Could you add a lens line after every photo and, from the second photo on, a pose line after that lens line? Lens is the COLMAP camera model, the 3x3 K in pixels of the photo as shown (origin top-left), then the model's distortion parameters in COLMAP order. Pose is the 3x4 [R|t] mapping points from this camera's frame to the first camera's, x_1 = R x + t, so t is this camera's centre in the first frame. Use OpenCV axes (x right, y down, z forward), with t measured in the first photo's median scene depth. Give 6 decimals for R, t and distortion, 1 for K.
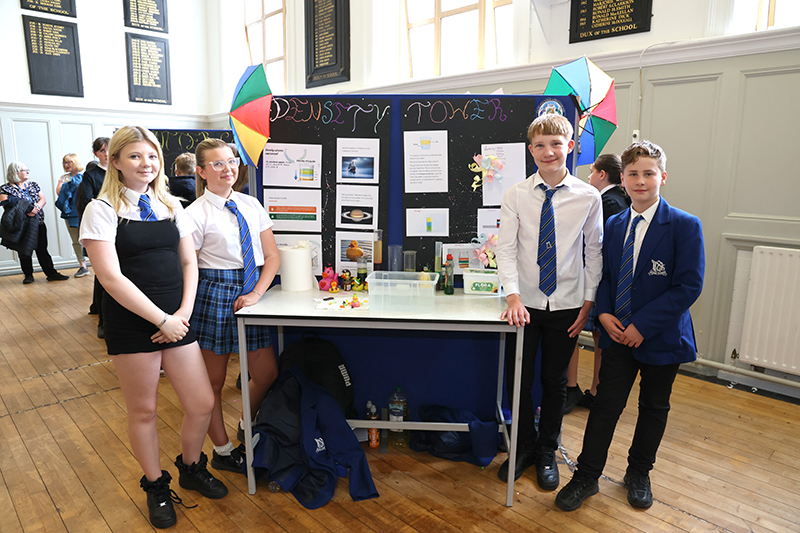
lens RADIAL K [[582.2, 0, 398.0], [0, 582.2, 264.4], [0, 0, 1]] dist [-0.012715, 0.024899]
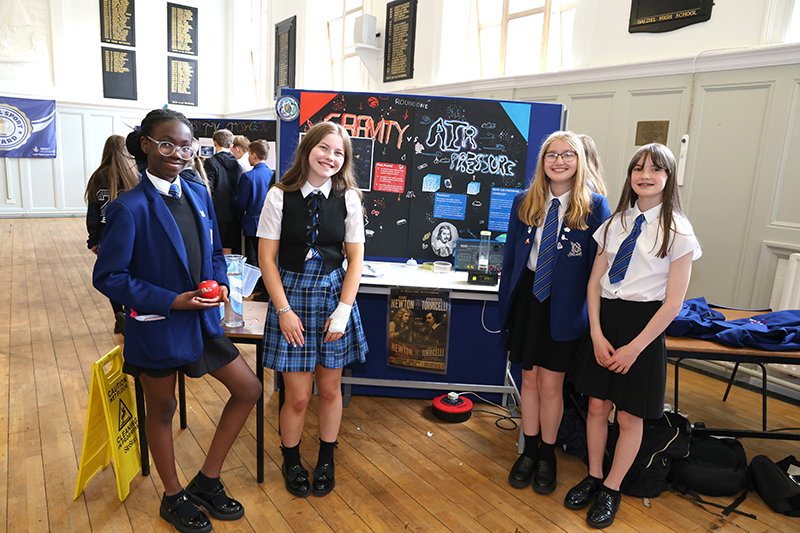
lens RADIAL K [[582.2, 0, 400.0], [0, 582.2, 265.1], [0, 0, 1]] dist [-0.012715, 0.024899]
pose [[0.990211, 0.061140, -0.125475, 0.309976], [-0.060173, 0.998122, 0.011487, 0.070561], [0.125942, -0.003824, 0.992030, -0.361715]]
